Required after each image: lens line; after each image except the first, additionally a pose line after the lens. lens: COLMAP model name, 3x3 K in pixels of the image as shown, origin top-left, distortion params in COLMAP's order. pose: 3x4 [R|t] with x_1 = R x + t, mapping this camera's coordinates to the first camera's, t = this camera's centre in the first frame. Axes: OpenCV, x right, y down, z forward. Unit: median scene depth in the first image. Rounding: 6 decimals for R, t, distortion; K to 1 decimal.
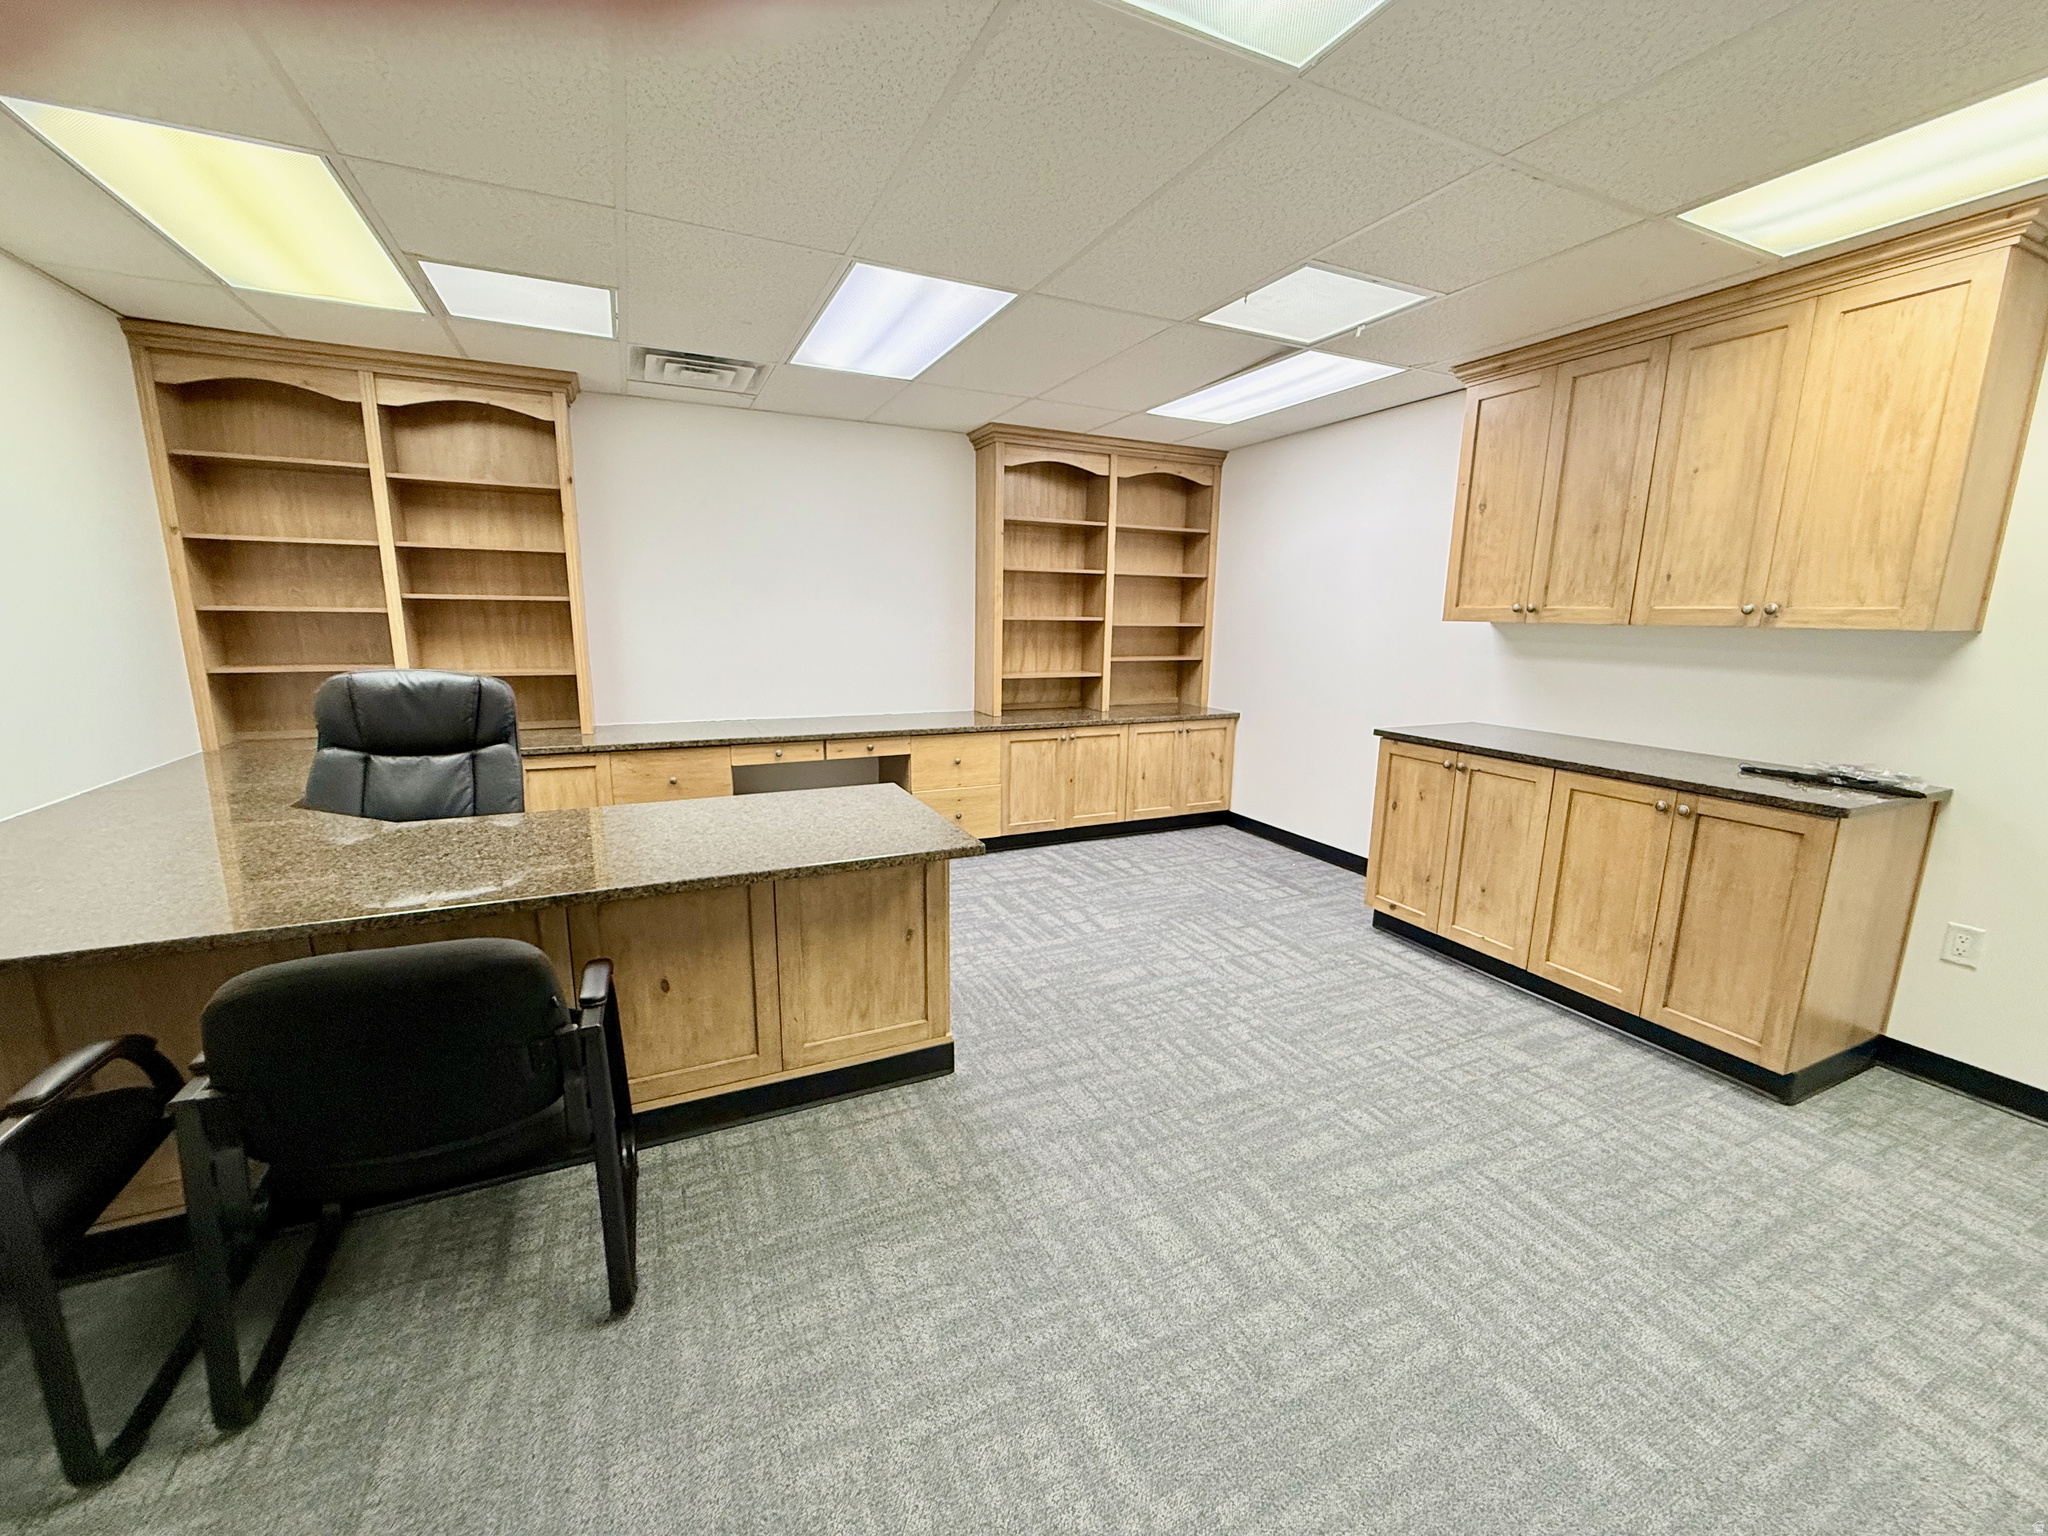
lens RADIAL K [[817.5, 0, 1023.9], [0, 817.5, 768.6], [0, 0, 1]] dist [0.000200, 0.000093]
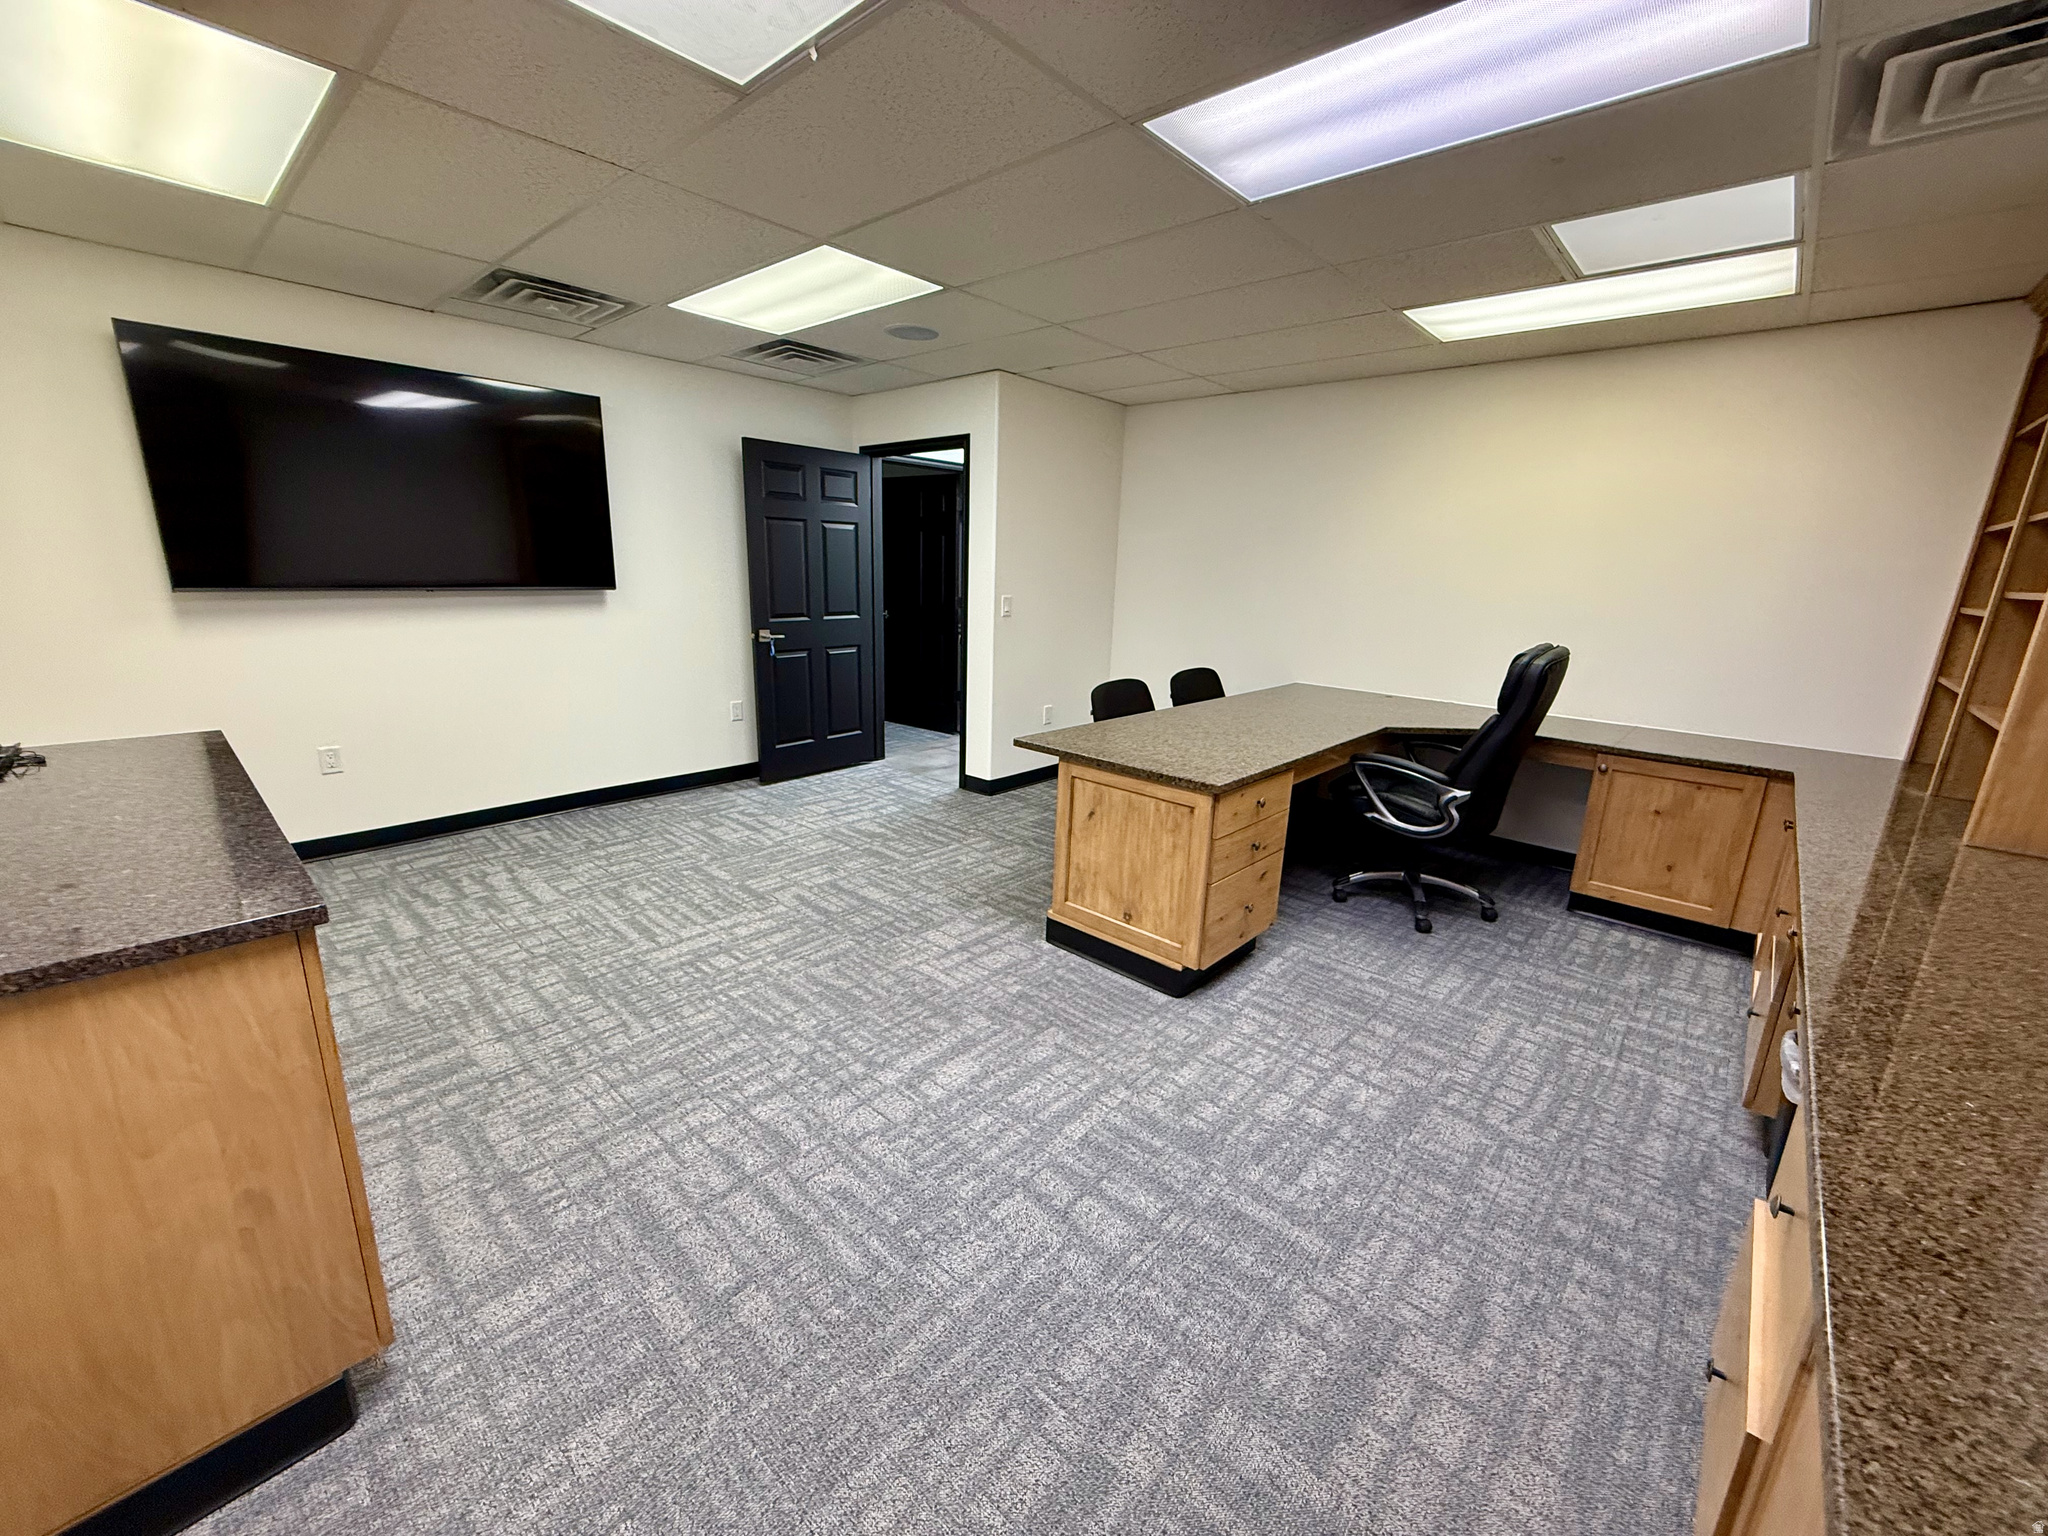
lens RADIAL K [[817.5, 0, 1024.9], [0, 817.5, 769.5], [0, 0, 1]] dist [0.000200, 0.000093]
pose [[-0.923306, 0.050293, -0.380758, 0.390913], [-0.119212, 0.904892, 0.408605, -0.361211], [0.365095, 0.422659, -0.829497, 1.825333]]
